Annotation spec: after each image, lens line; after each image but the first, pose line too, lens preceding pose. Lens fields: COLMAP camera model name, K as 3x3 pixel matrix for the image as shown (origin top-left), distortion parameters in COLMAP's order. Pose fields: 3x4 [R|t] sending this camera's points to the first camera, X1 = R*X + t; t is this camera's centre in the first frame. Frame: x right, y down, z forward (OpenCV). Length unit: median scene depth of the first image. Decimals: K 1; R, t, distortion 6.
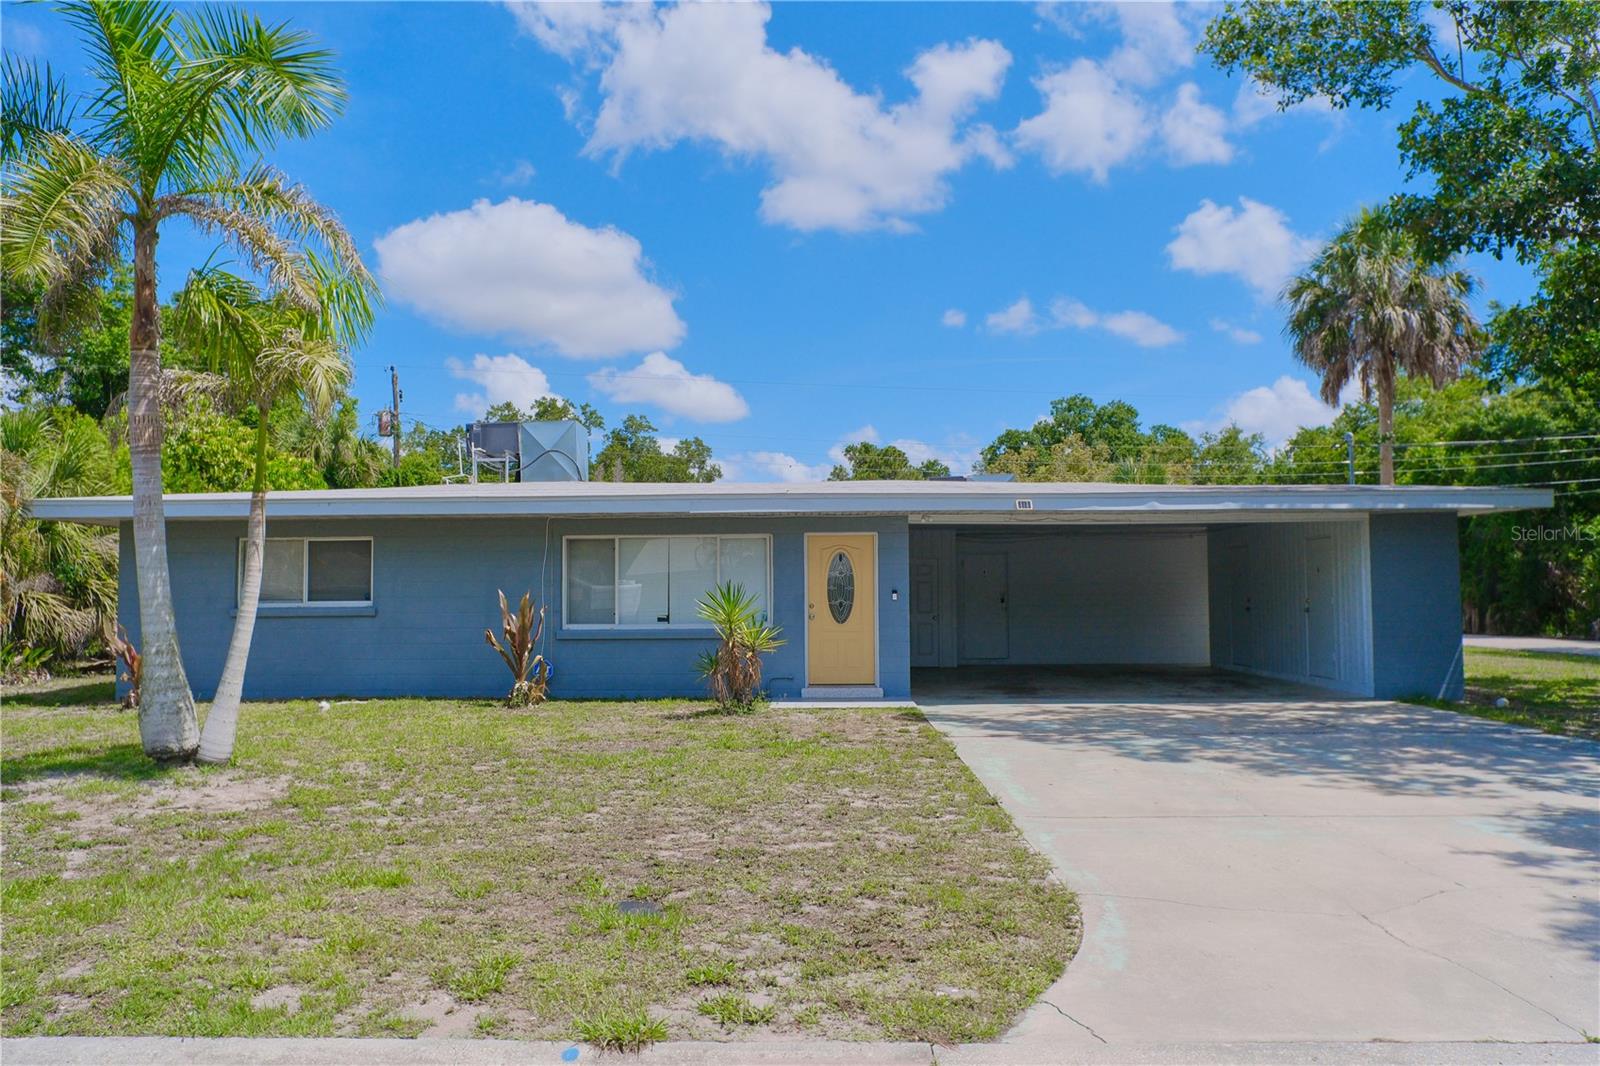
lens RADIAL K [[1186.0, 0, 800.0], [0, 1186.0, 533.0], [0, 0, 1]] dist [-0.046619, -0.000066]
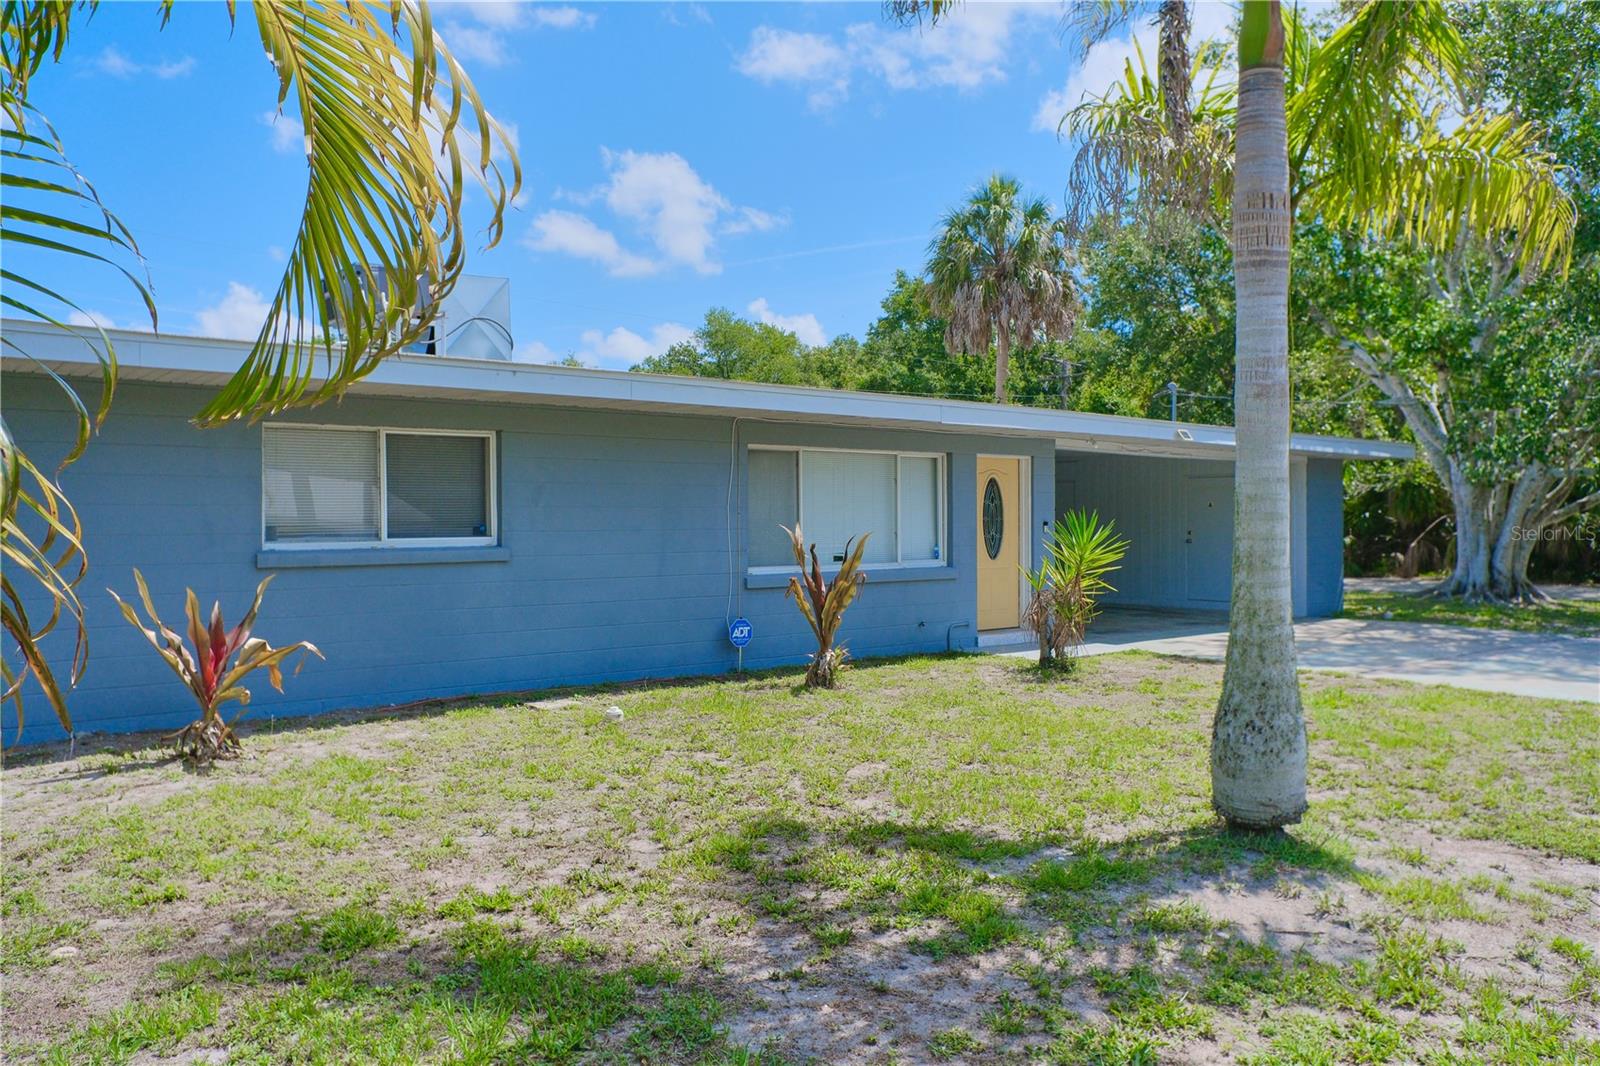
lens RADIAL K [[1186.0, 0, 800.0], [0, 1186.0, 533.0], [0, 0, 1]] dist [-0.046619, -0.000066]
pose [[0.785158, -0.002969, 0.619288, -0.617617], [-0.031399, 0.998512, 0.044596, 0.023081], [-0.618499, -0.054460, 0.783896, 0.413909]]
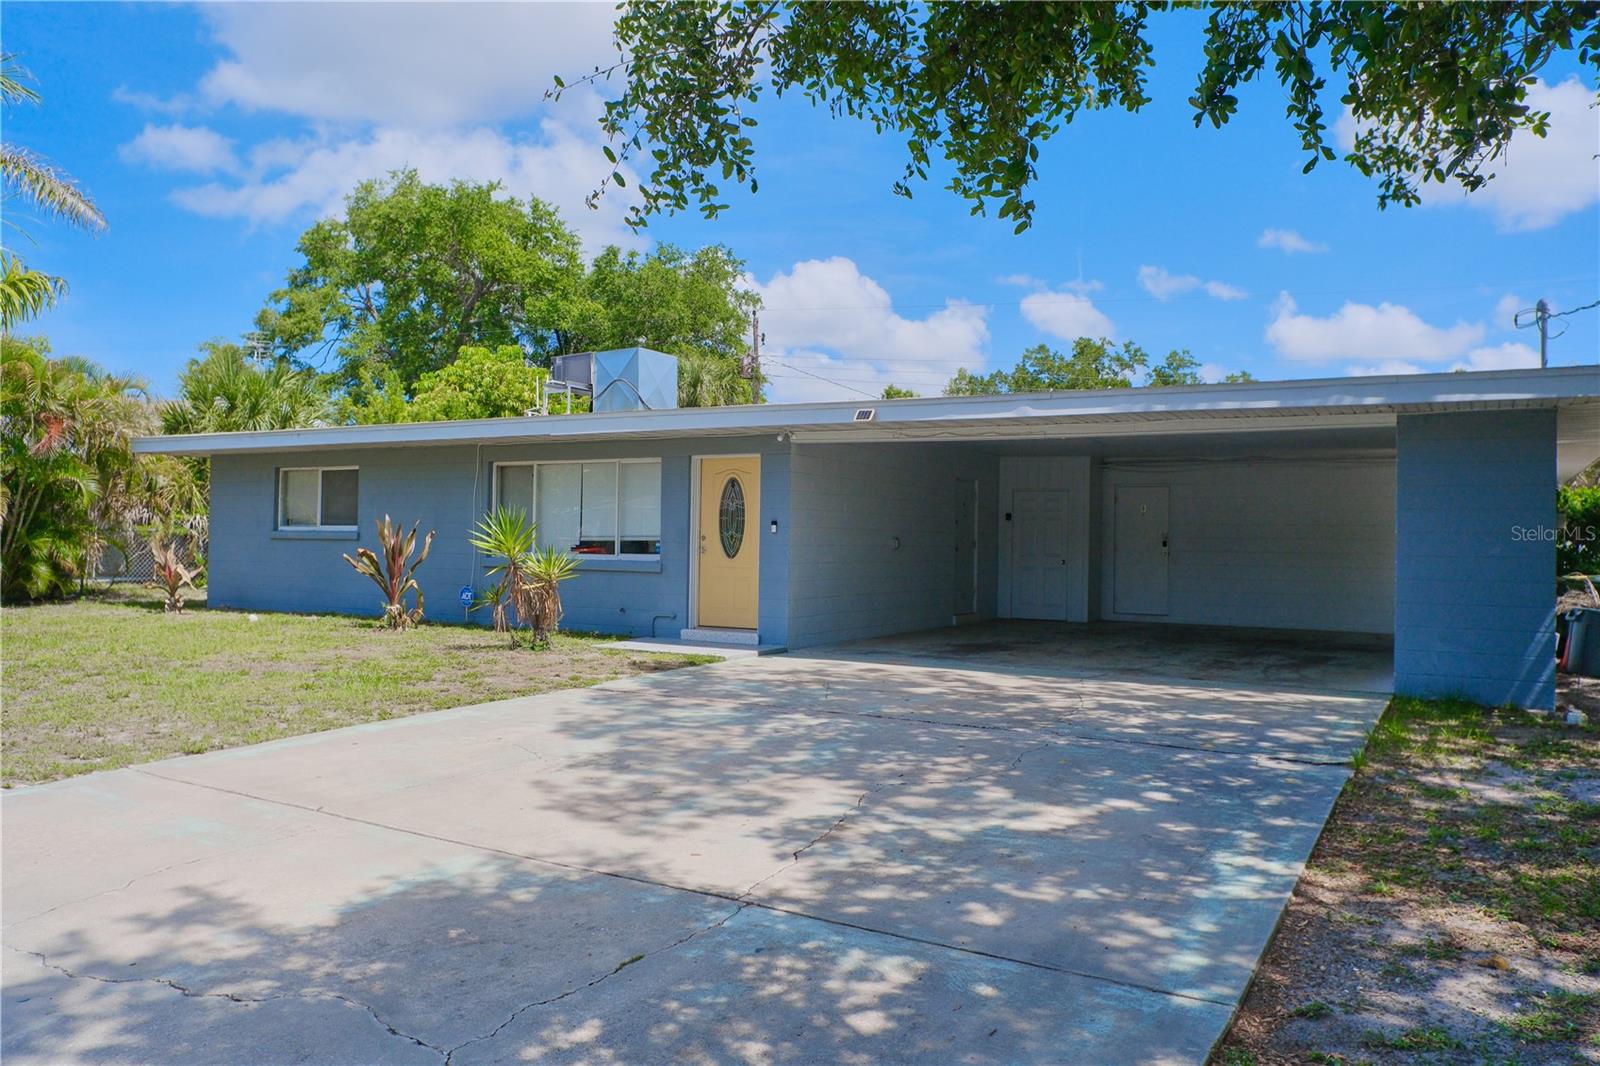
lens RADIAL K [[1186.0, 0, 800.0], [0, 1186.0, 533.0], [0, 0, 1]] dist [-0.046619, -0.000066]
pose [[0.867984, 0.017013, -0.496301, 0.515311], [0.005418, 0.999029, 0.043722, 0.019432], [0.496563, -0.040639, 0.867049, 0.266080]]
